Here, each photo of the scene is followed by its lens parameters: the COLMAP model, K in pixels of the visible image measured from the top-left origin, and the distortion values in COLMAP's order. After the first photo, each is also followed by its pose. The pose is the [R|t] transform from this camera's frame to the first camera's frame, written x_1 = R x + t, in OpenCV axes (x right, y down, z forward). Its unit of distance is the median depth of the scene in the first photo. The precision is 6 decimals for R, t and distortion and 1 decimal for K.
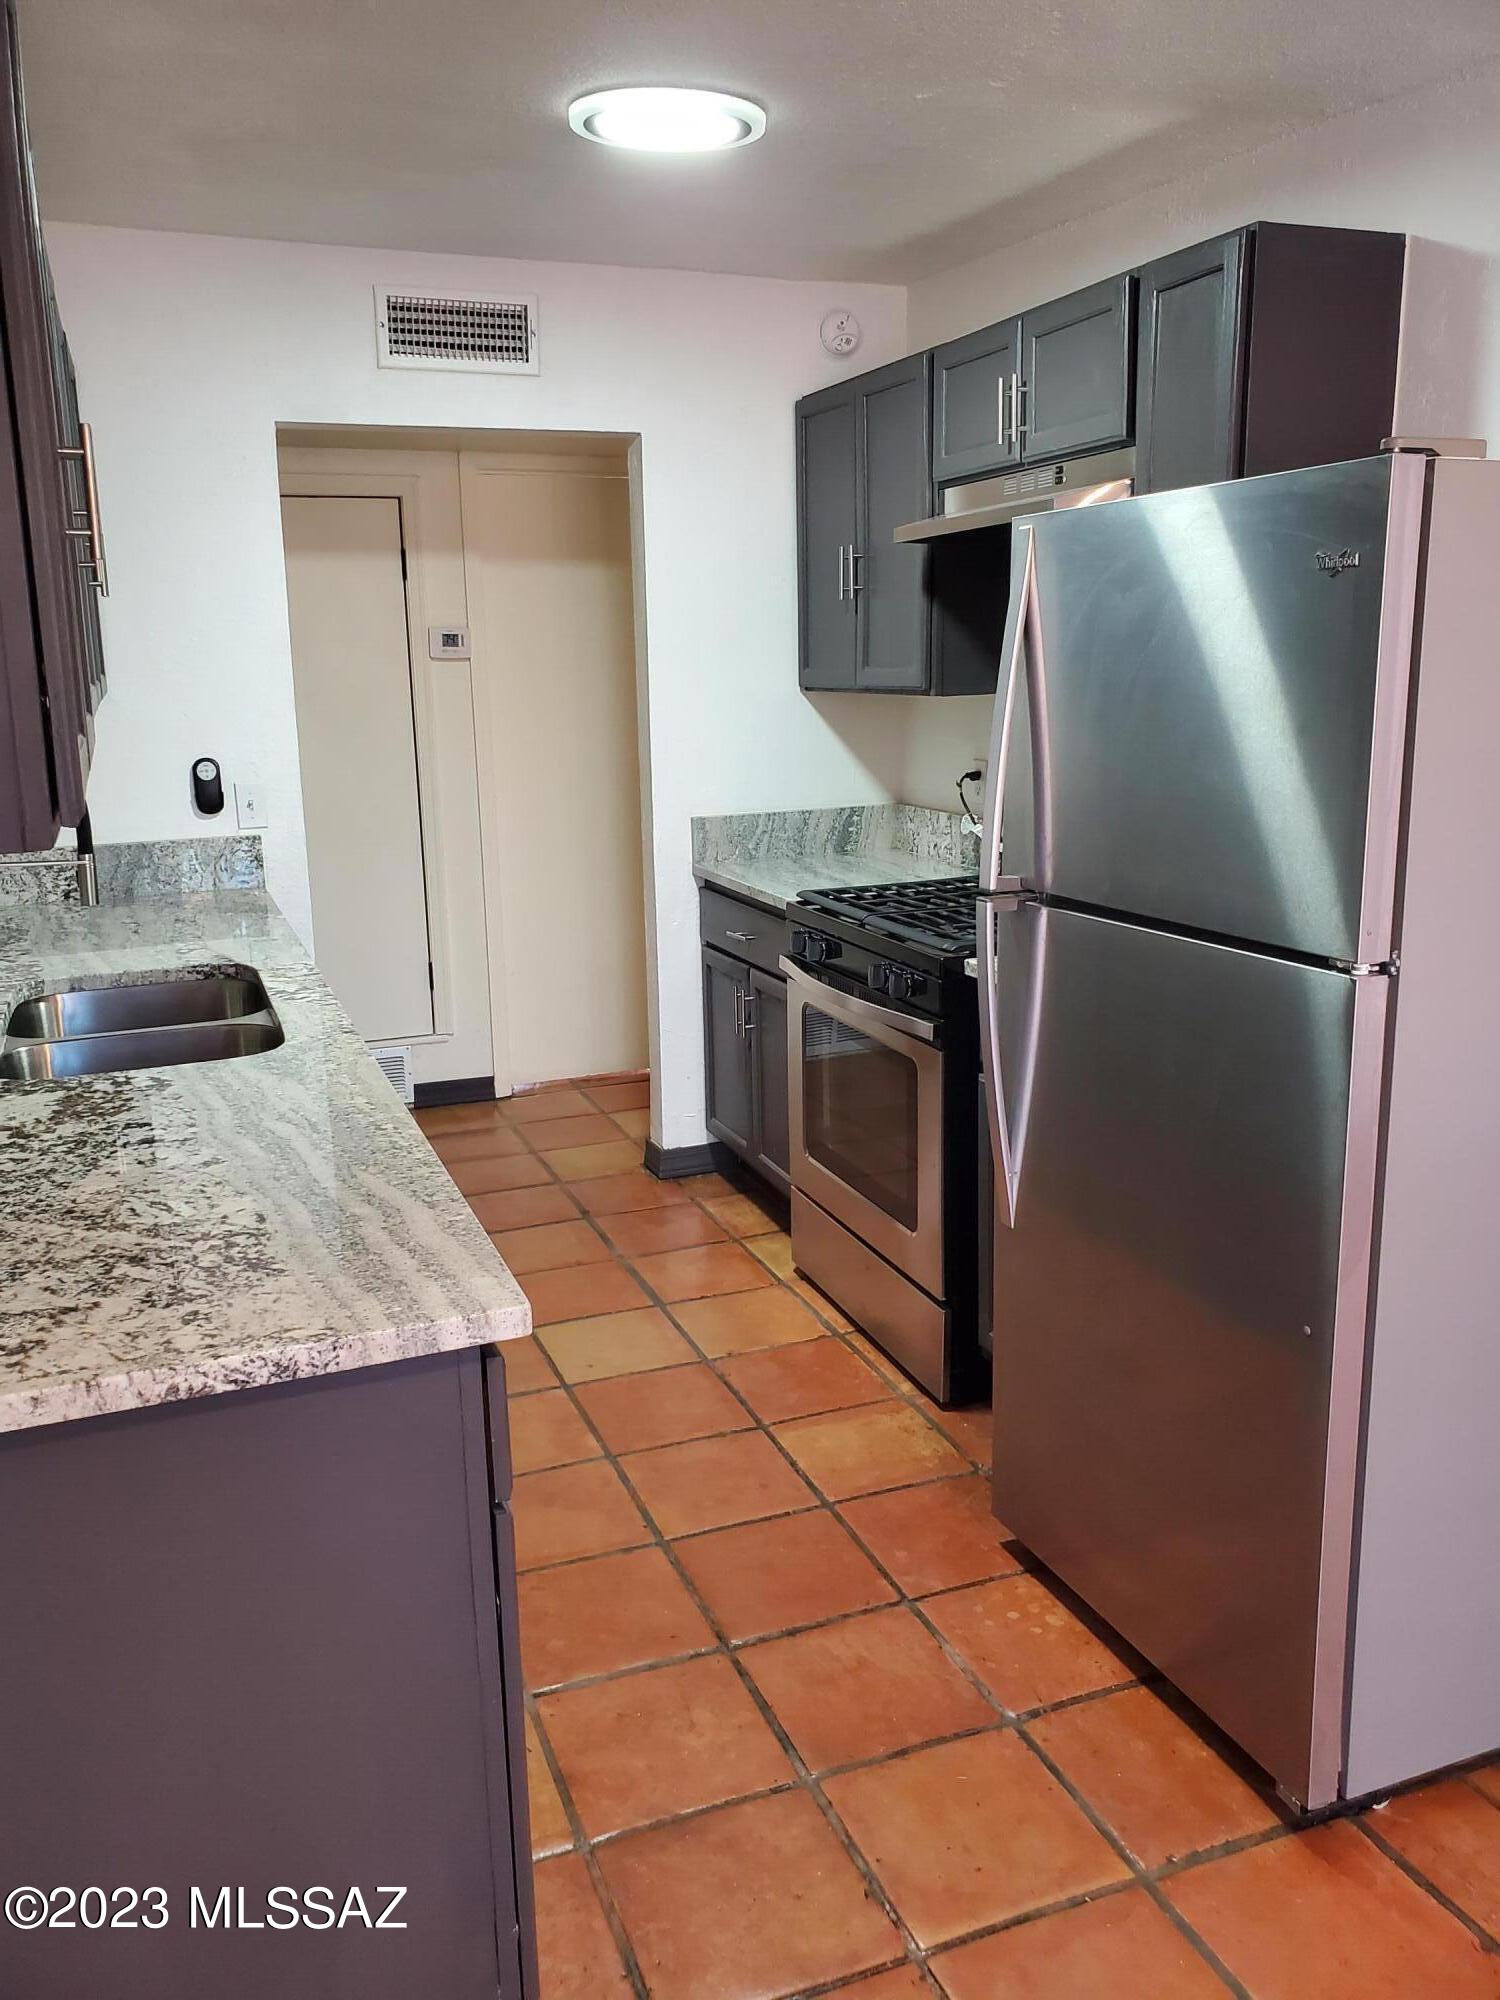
lens RADIAL K [[1555.1, 0, 750.0], [0, 1555.1, 1000.0], [0, 0, 1]] dist [0.063411, -0.096873]
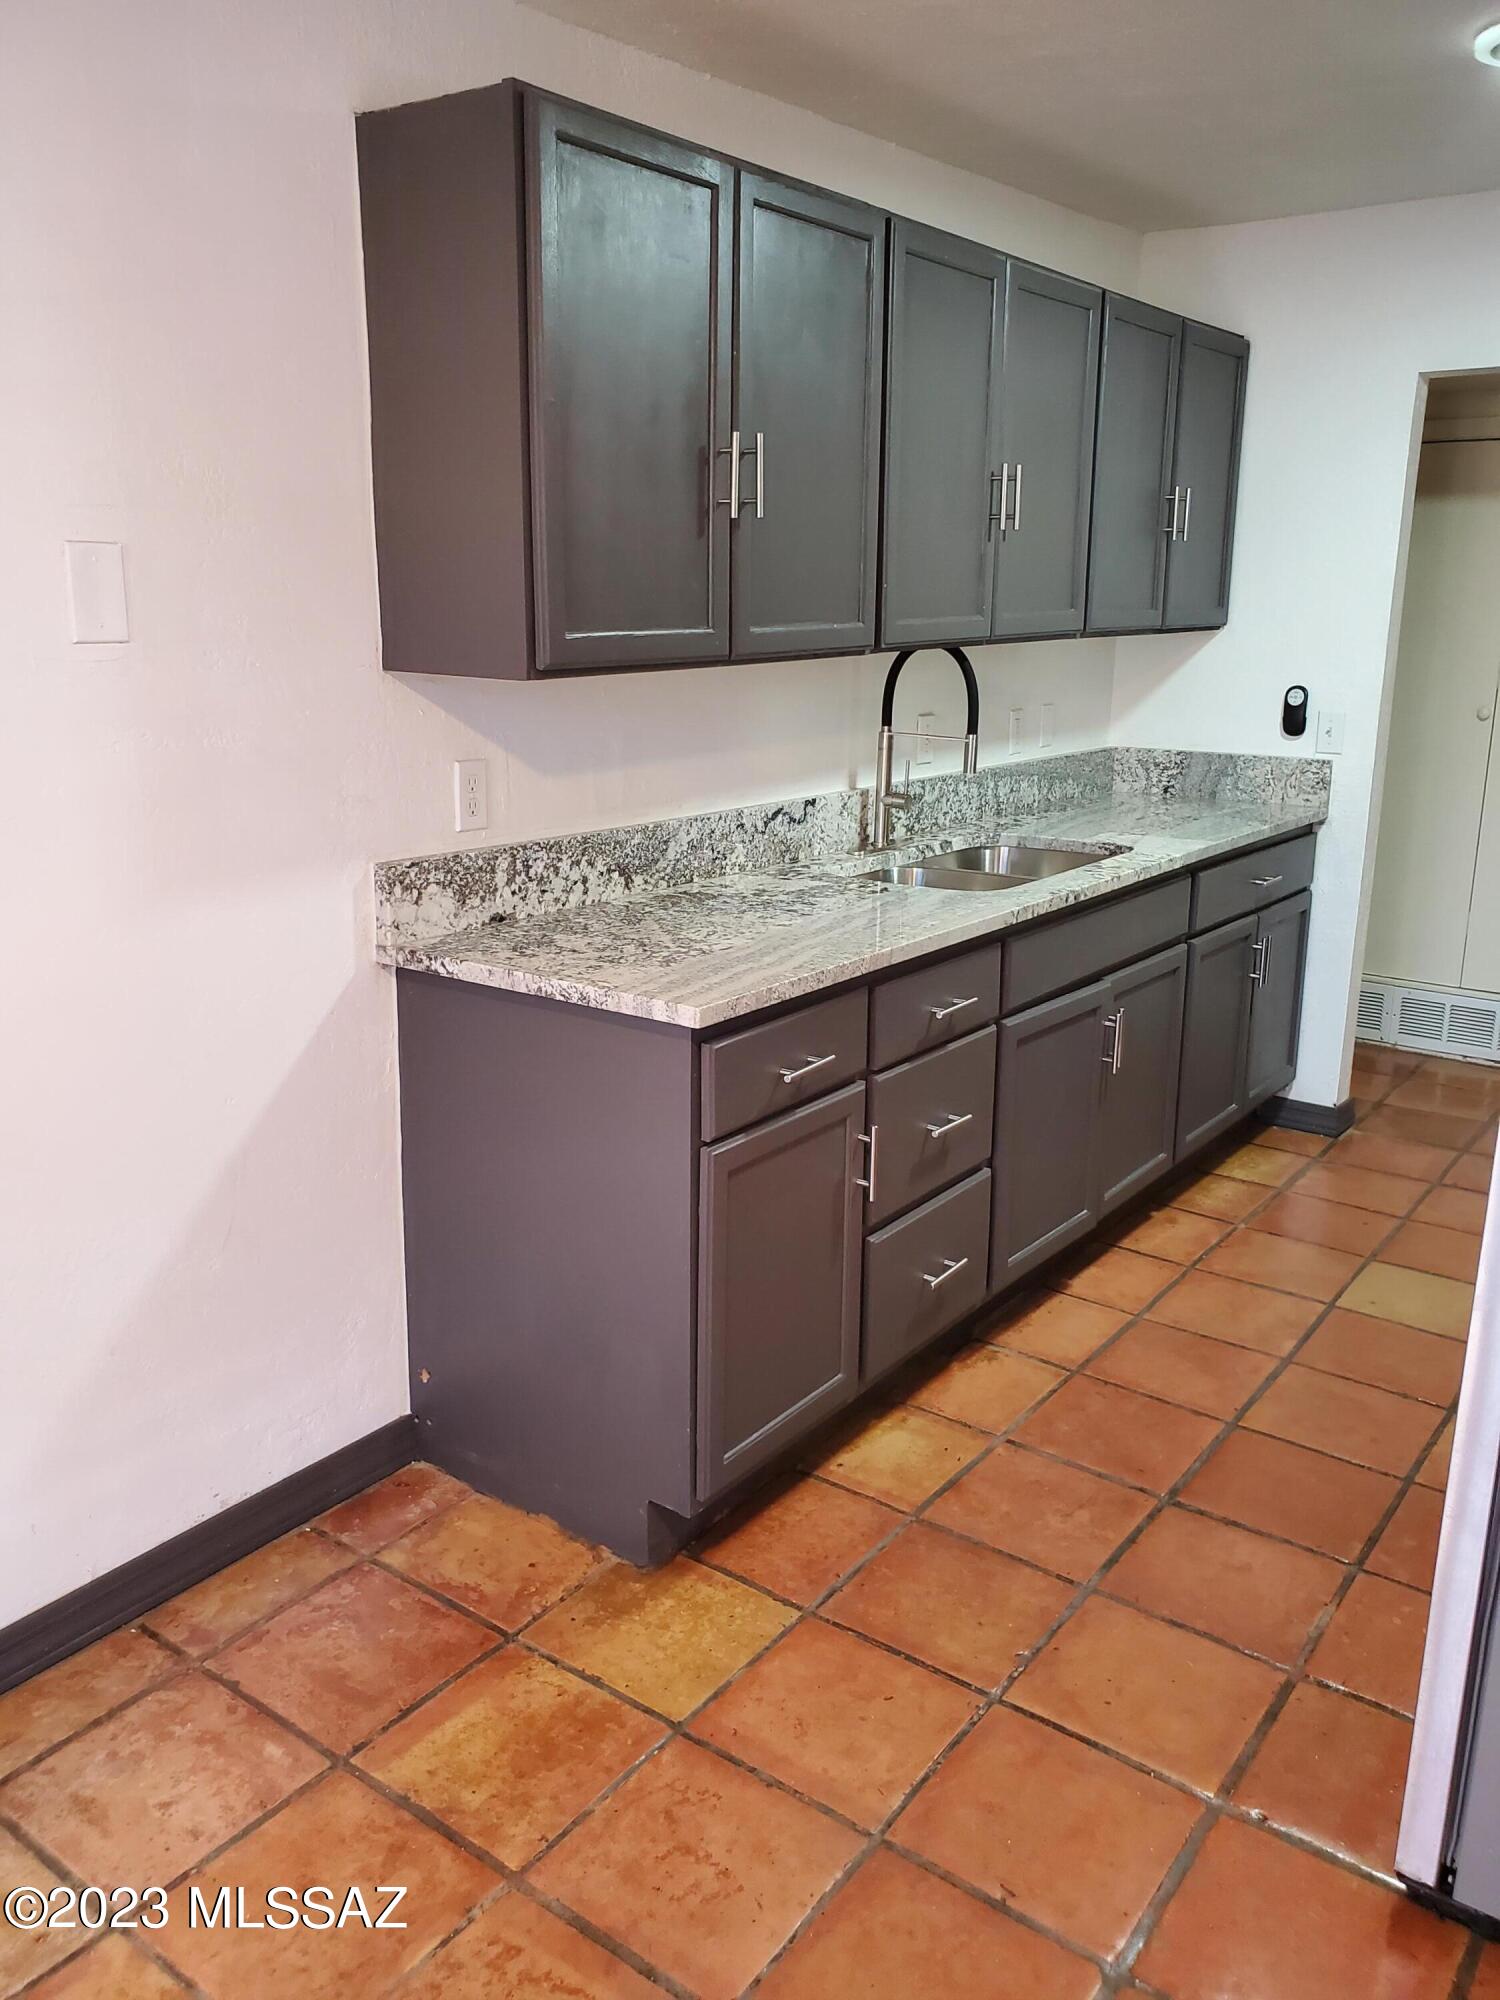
lens RADIAL K [[1555.1, 0, 750.0], [0, 1555.1, 1000.0], [0, 0, 1]] dist [0.063411, -0.096873]
pose [[0.531701, 0.238667, -0.812608, 0.420961], [-0.210745, 0.966578, 0.145994, -0.018125], [0.820293, 0.093628, 0.564228, 0.064618]]
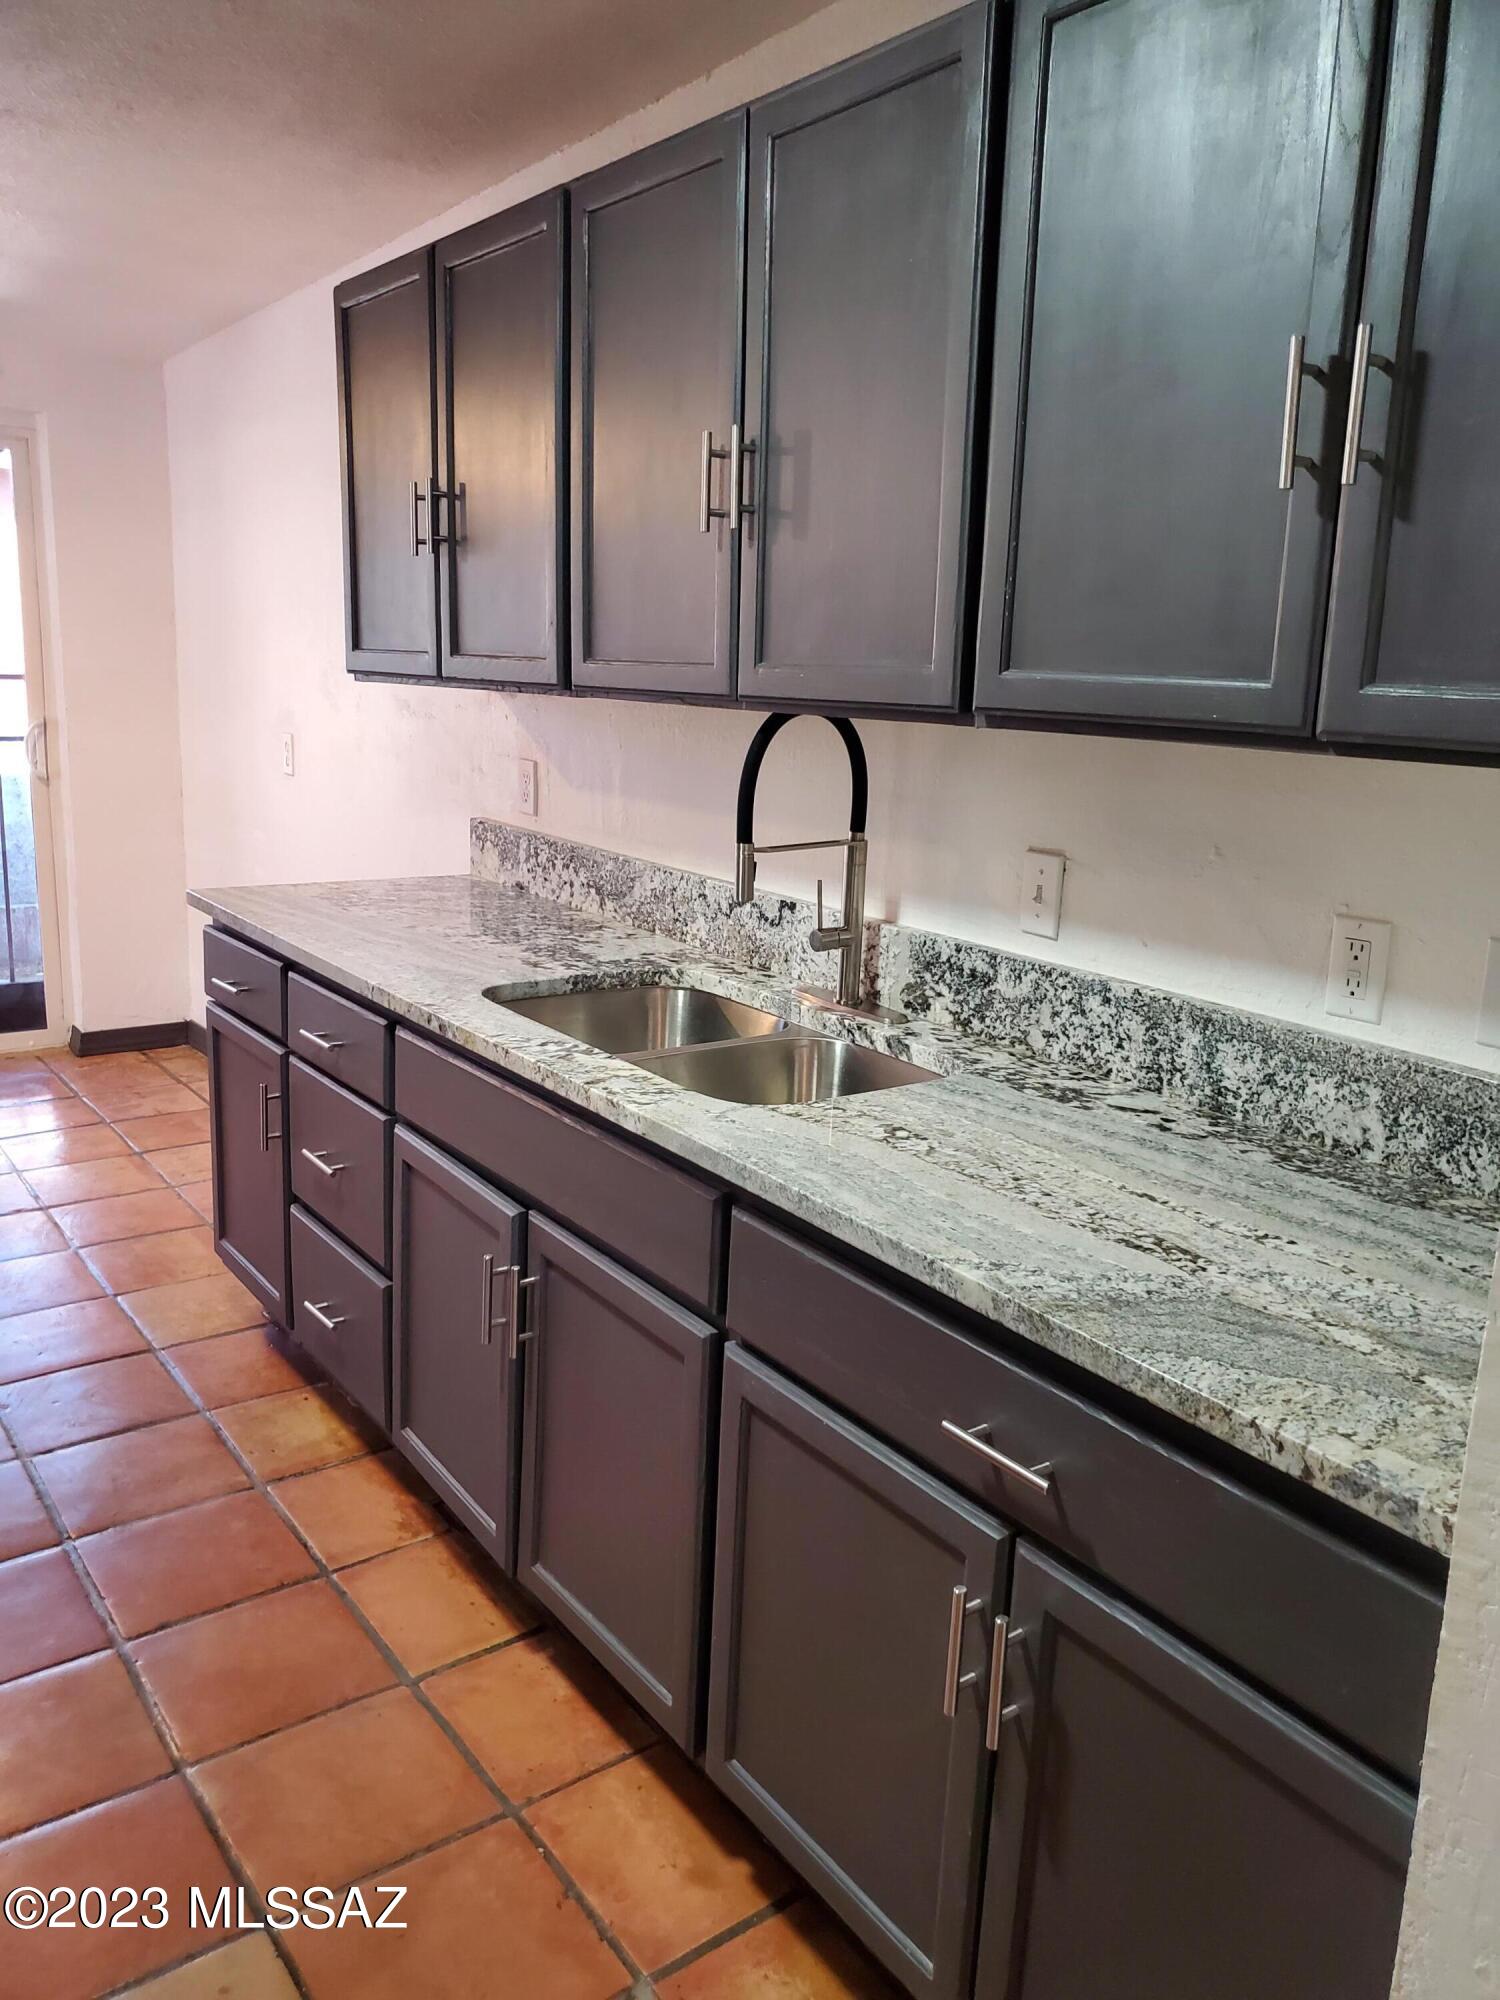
lens RADIAL K [[1555.1, 0, 750.0], [0, 1555.1, 1000.0], [0, 0, 1]] dist [0.063411, -0.096873]
pose [[-0.967892, 0.039514, -0.248243, -0.142098], [-0.074582, 0.897954, 0.433724, -0.270222], [0.240049, 0.438312, -0.866175, 1.227756]]
